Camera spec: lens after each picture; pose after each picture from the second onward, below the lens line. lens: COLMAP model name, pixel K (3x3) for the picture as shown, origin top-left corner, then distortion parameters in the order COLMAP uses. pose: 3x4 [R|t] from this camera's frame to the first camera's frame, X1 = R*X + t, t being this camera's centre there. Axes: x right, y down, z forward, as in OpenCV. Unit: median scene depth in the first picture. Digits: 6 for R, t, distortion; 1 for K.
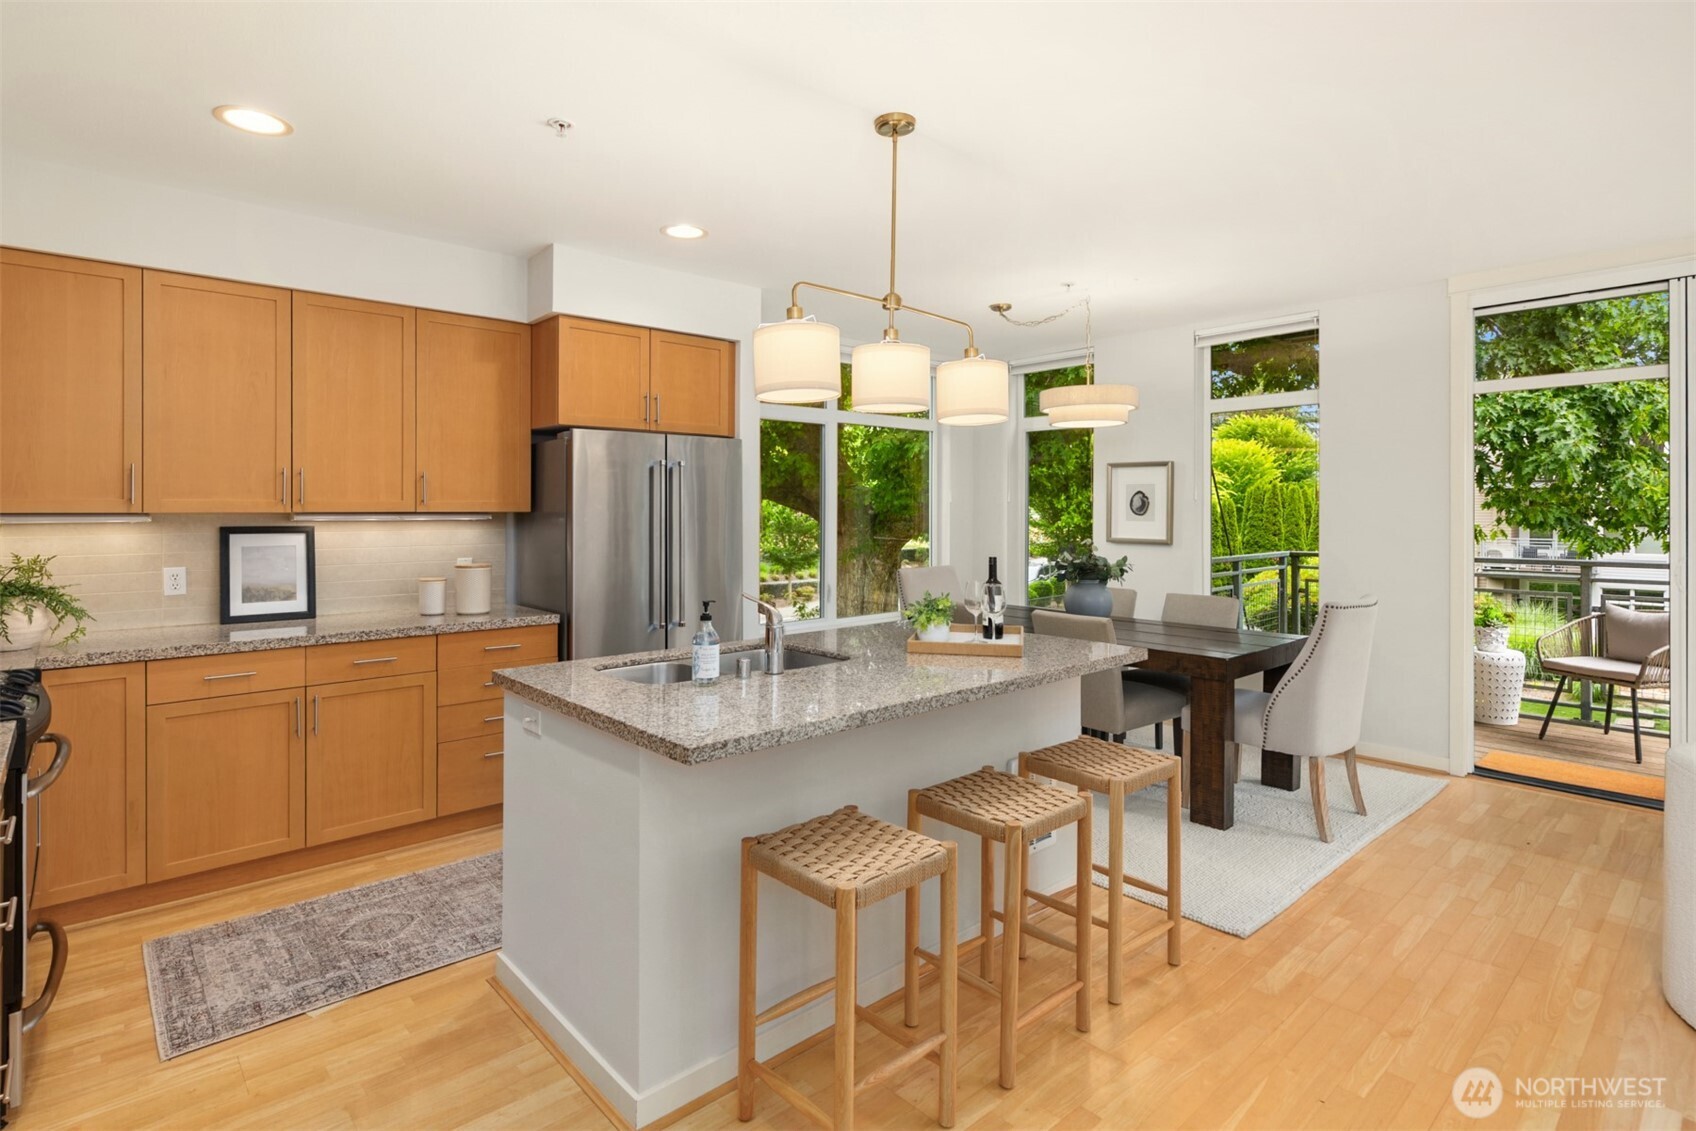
lens RADIAL K [[840.8, 0, 837.4], [0, 840.8, 514.0], [0, 0, 1]] dist [0.019603, -0.001186]
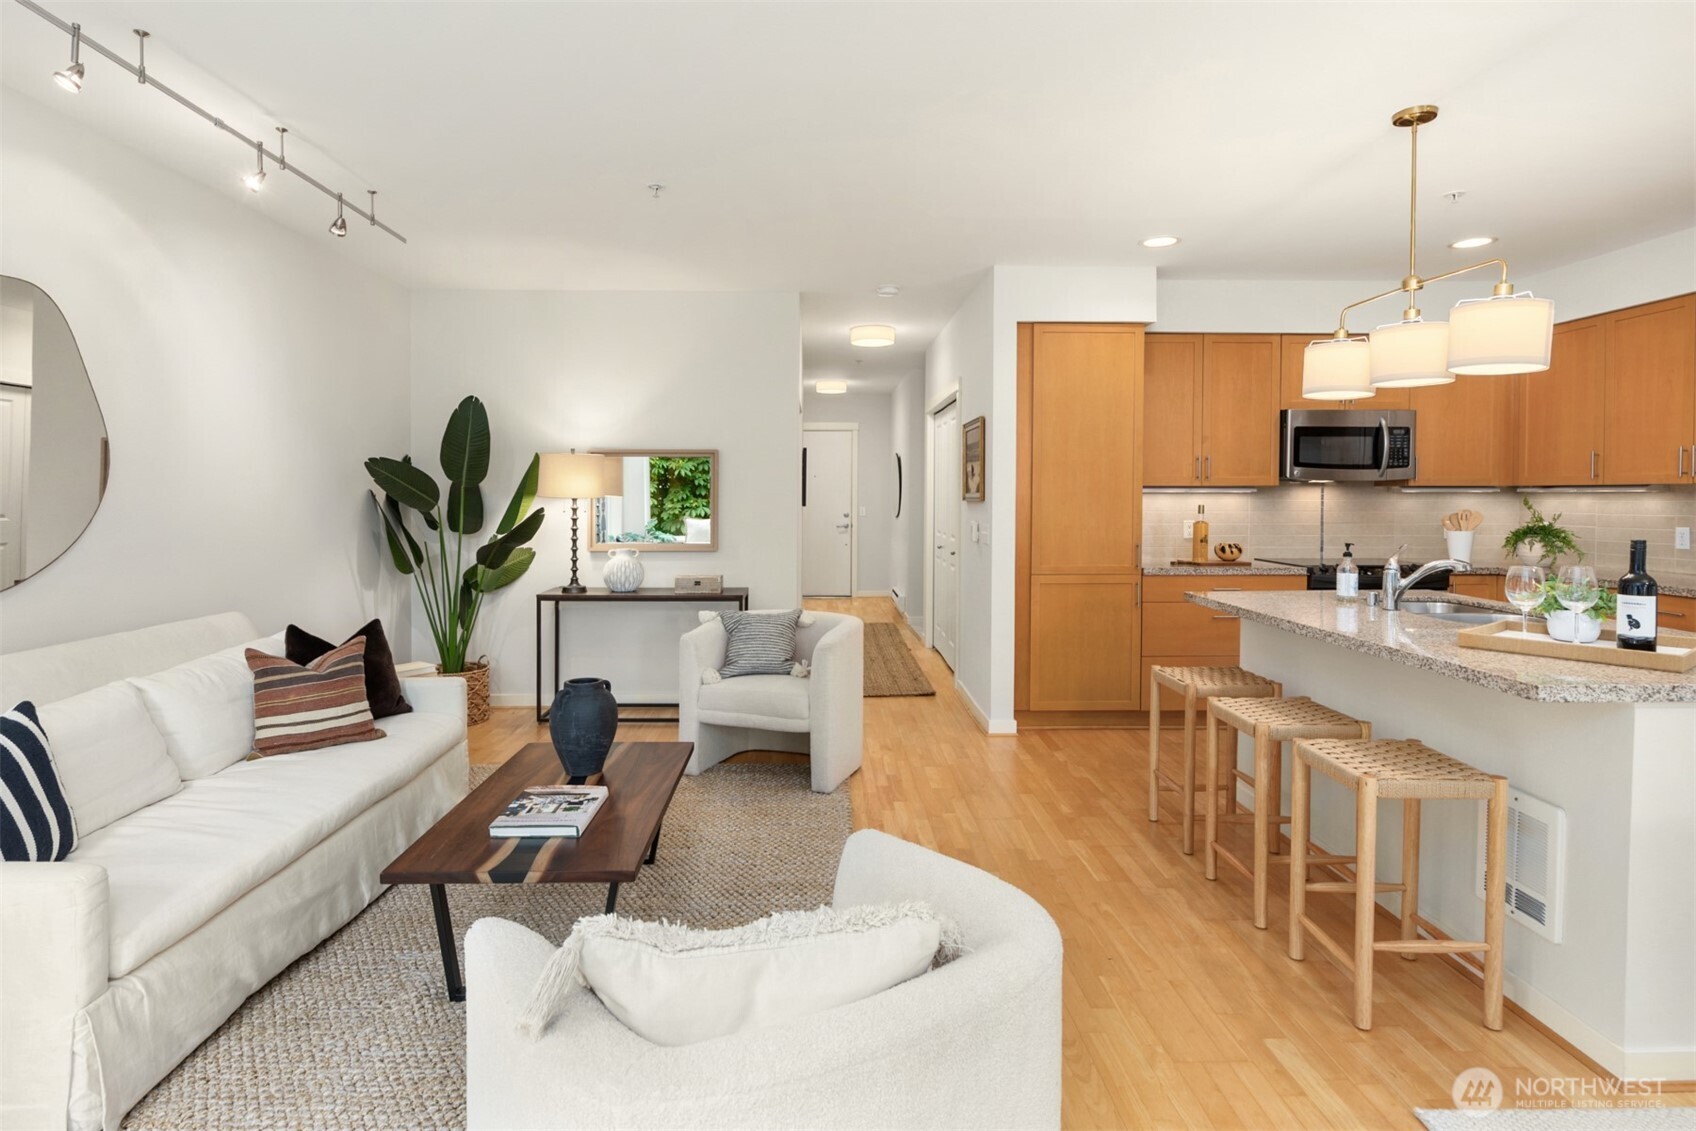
lens RADIAL K [[840.8, 0, 861.8], [0, 840.8, 513.9], [0, 0, 1]] dist [0.019603, -0.001186]
pose [[-0.640563, 0.018099, -0.767693, 0.911377], [-0.004118, 0.999627, 0.027003, 0.012040], [0.767895, 0.020458, -0.640249, 0.809434]]
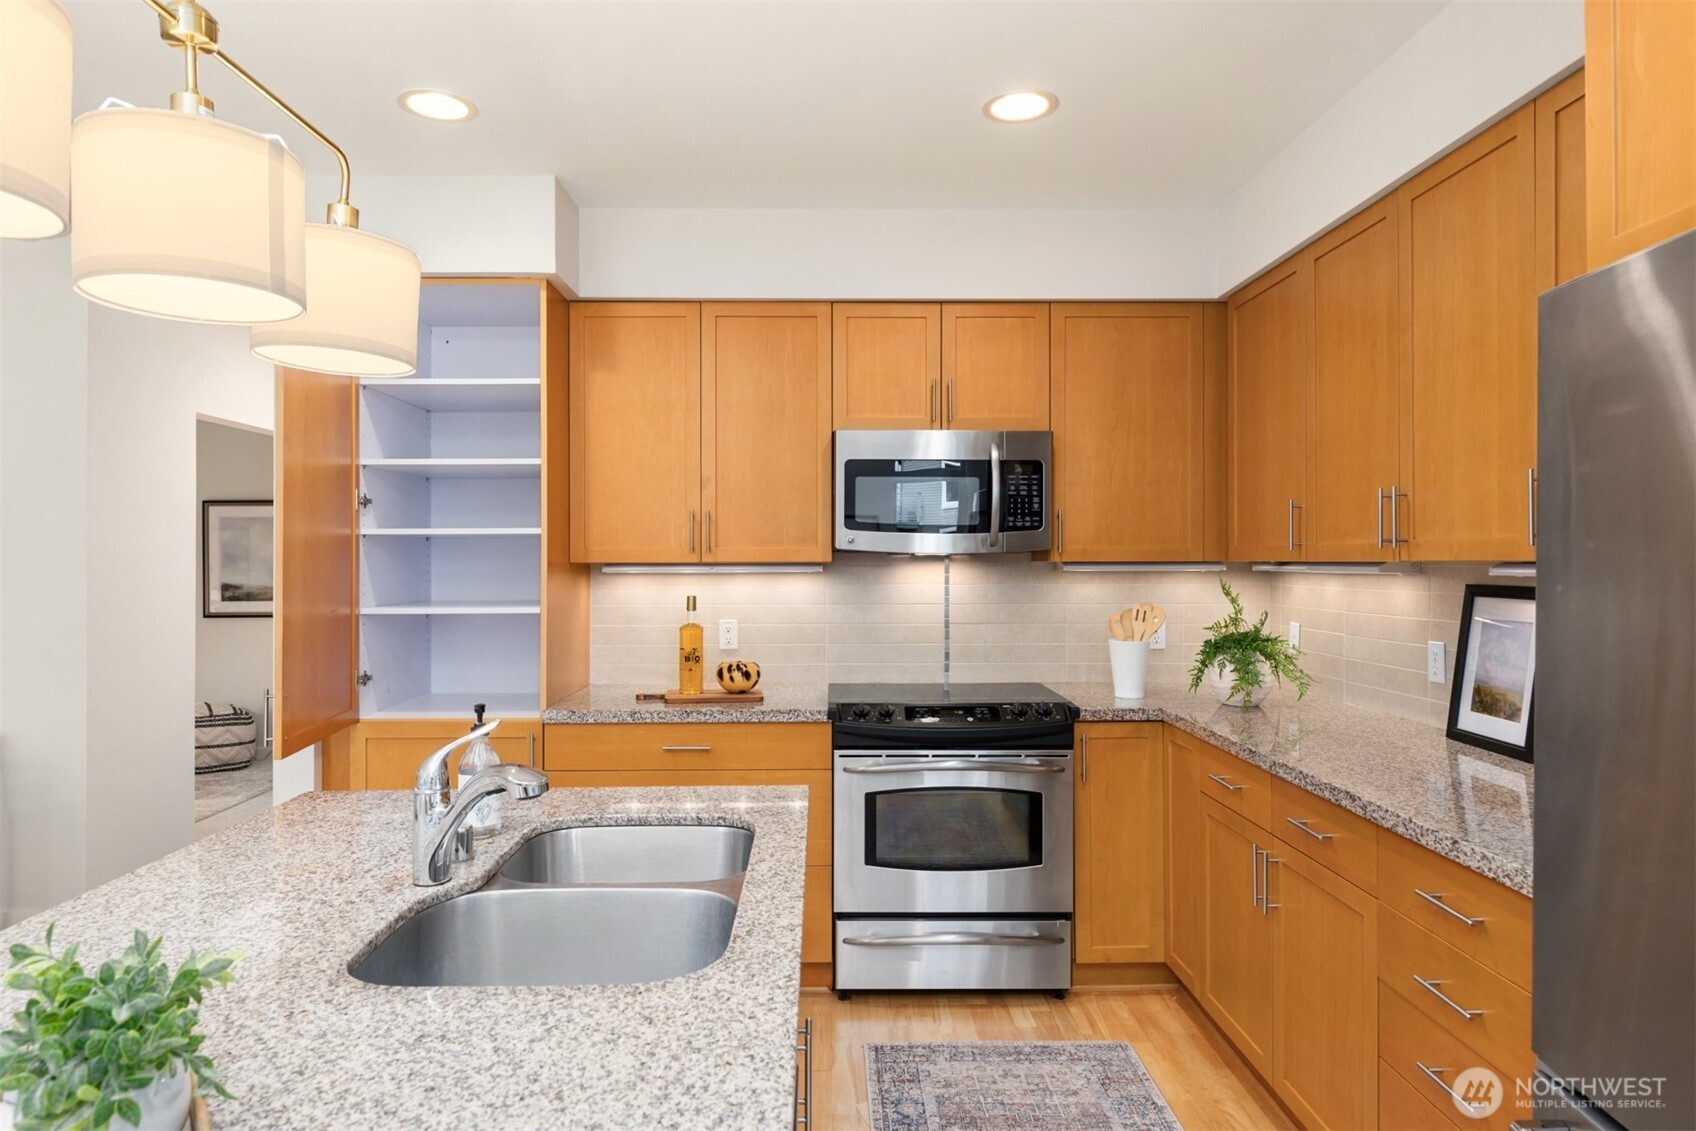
lens RADIAL K [[996.8, 0, 855.4], [0, 996.8, 567.7], [0, 0, 1]] dist [-0.018323, 0.000729]
pose [[-0.660916, 0.008892, -0.750407, 0.117529], [-0.000425, 0.999925, 0.012224, -0.005710], [0.750460, 0.008398, -0.660863, 1.086349]]
